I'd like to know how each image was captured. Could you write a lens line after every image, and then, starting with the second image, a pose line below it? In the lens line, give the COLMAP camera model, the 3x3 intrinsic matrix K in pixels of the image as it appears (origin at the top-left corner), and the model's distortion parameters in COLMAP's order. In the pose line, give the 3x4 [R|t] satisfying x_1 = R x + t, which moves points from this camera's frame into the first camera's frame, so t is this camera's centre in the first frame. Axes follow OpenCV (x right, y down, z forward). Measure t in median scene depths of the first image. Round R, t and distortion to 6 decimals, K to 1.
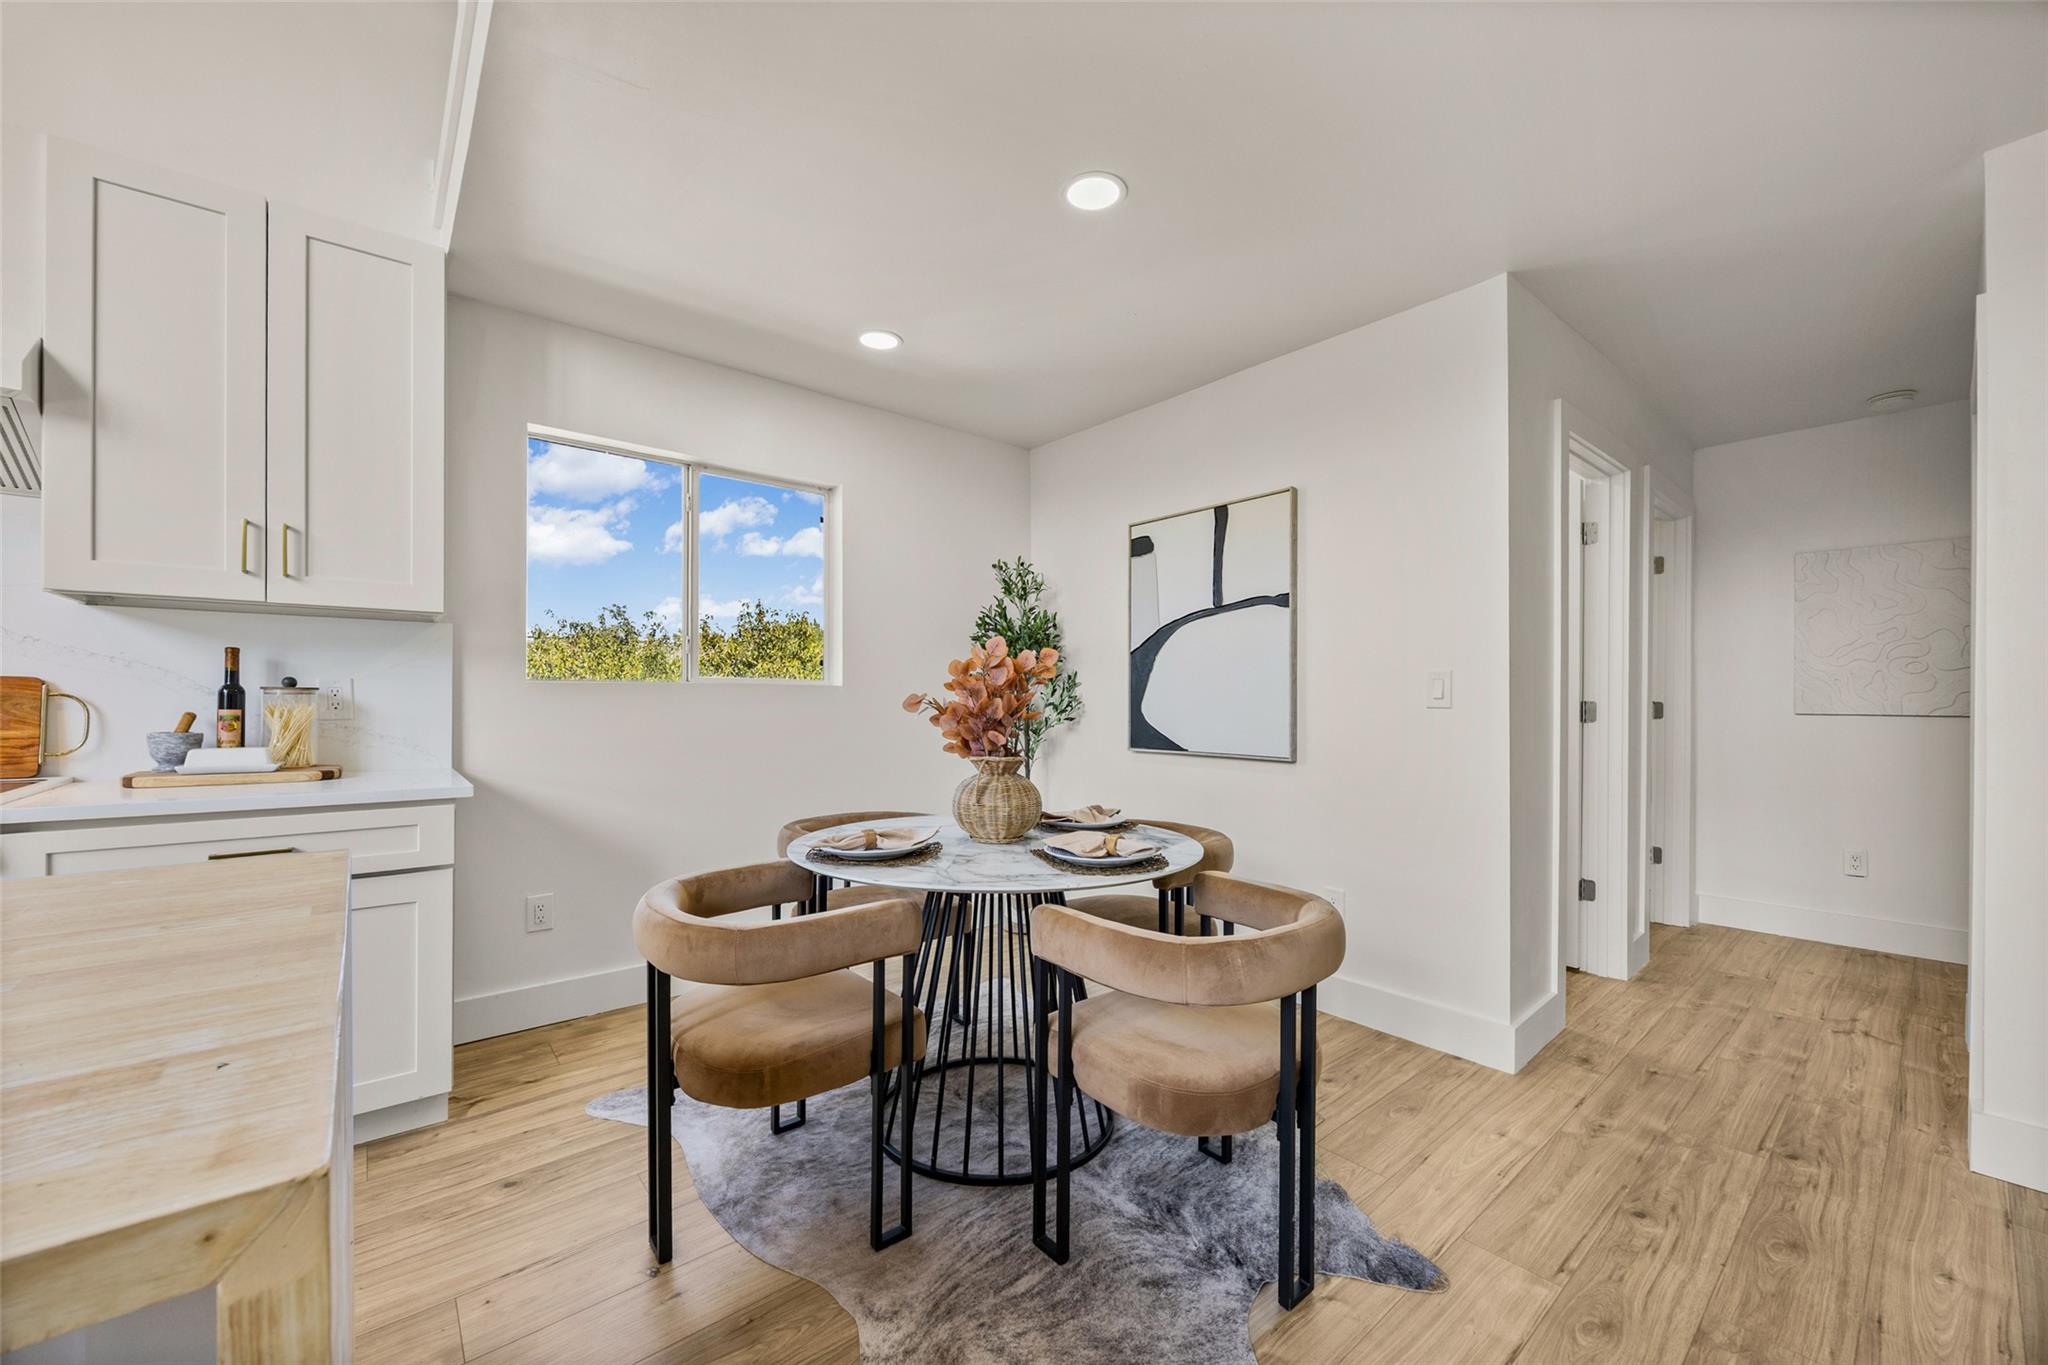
lens RADIAL K [[786.9, 0, 1020.0], [0, 786.9, 698.0], [0, 0, 1]] dist [-0.003490, -0.000231]
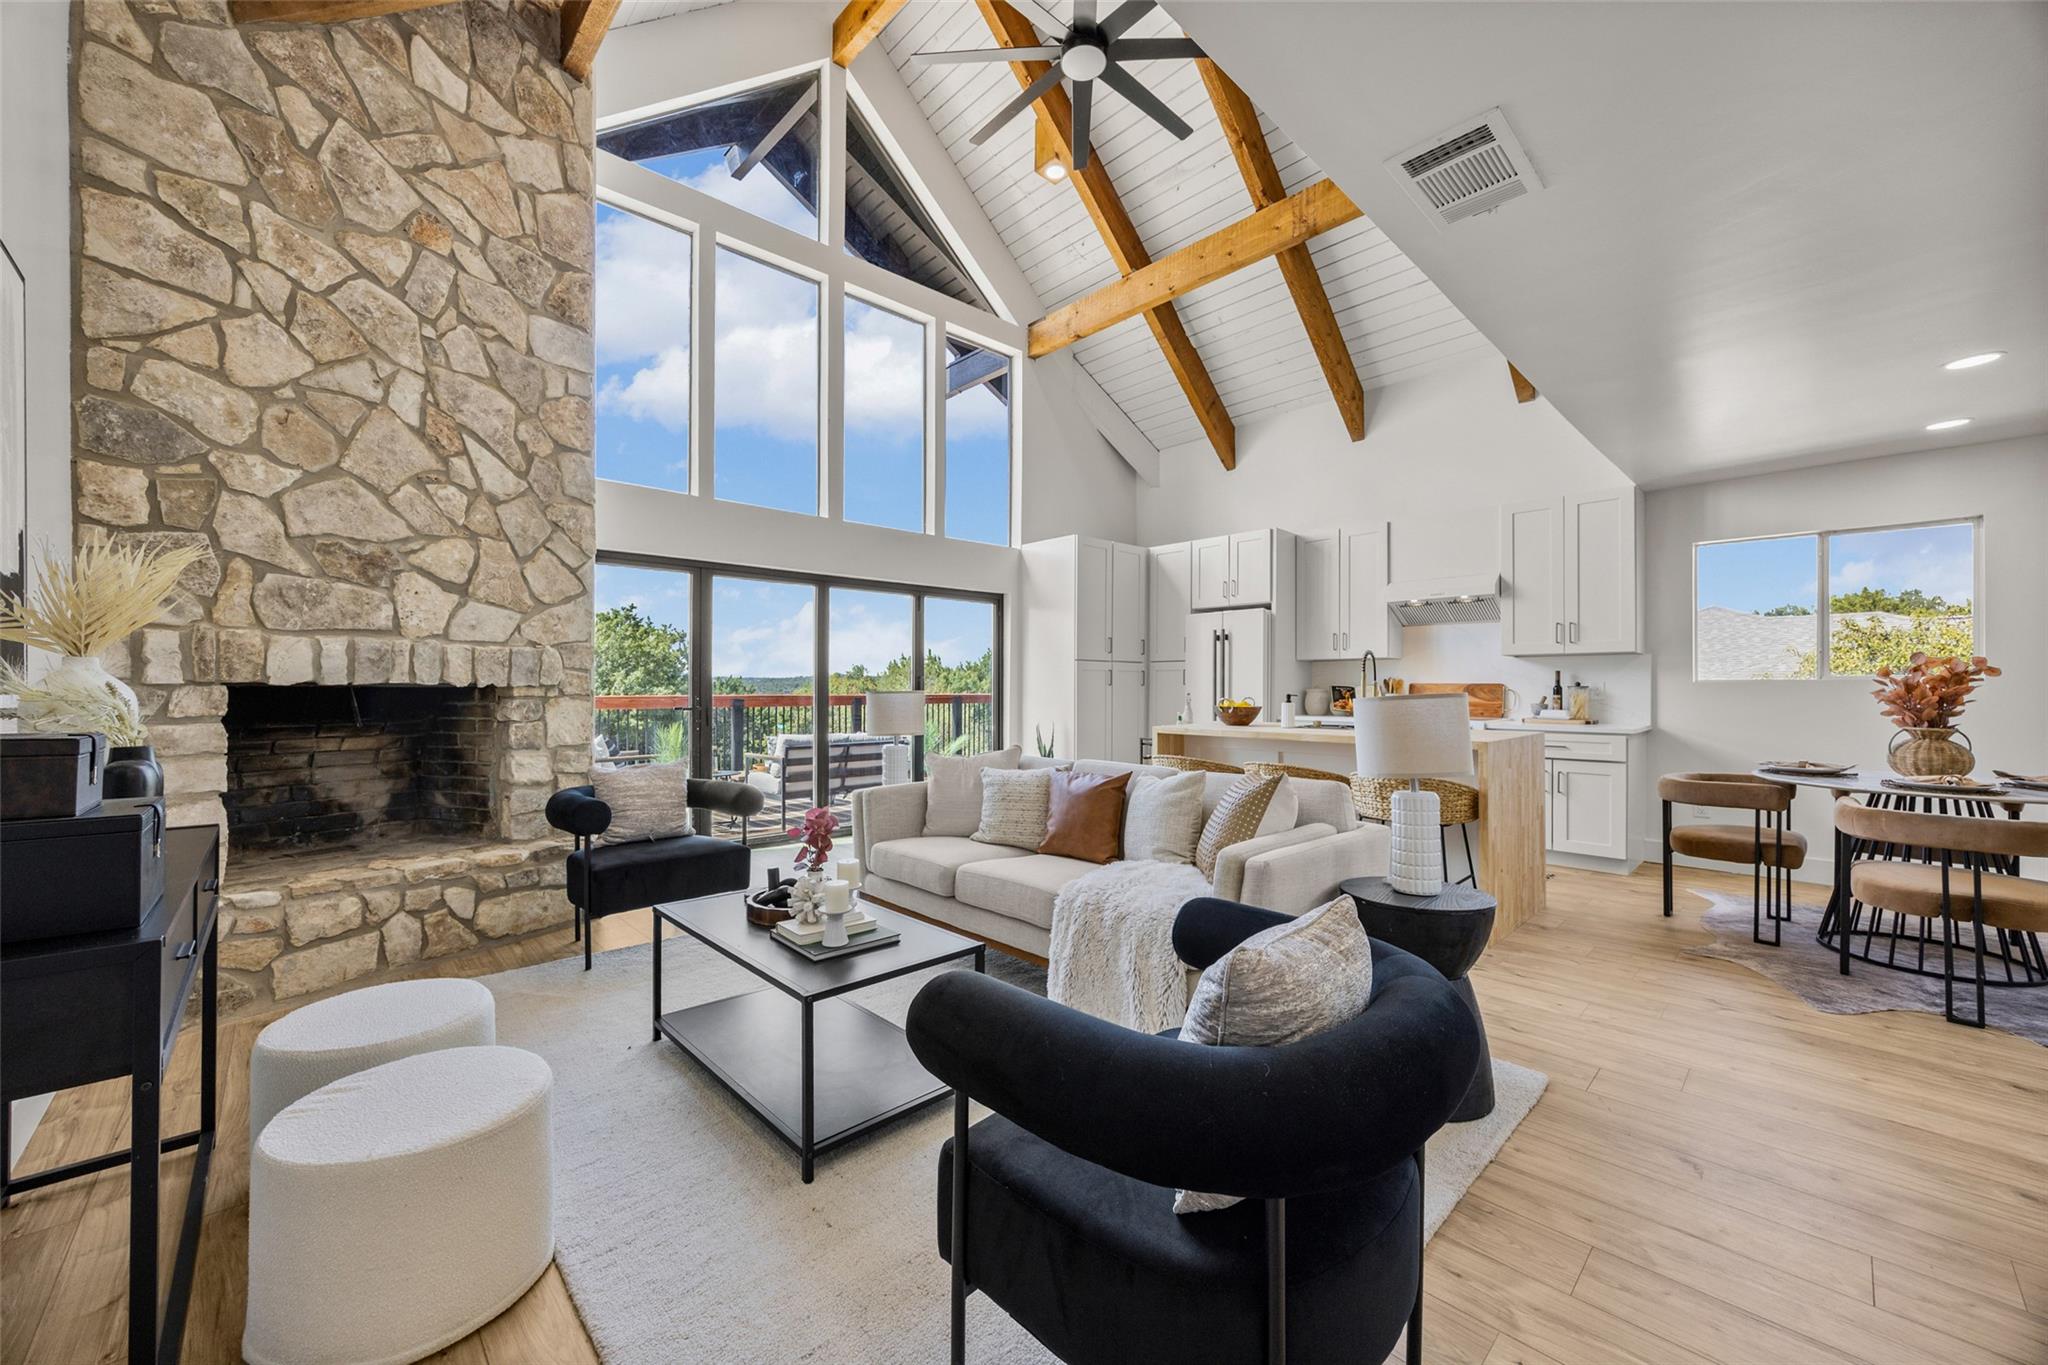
lens RADIAL K [[786.9, 0, 1020.6], [0, 786.9, 687.9], [0, 0, 1]] dist [-0.003490, -0.000231]
pose [[0.053165, -0.011571, -0.998519, 1.499794], [0.005700, 0.999920, -0.011283, 0.010277], [0.998569, -0.005092, 0.053227, -0.910091]]
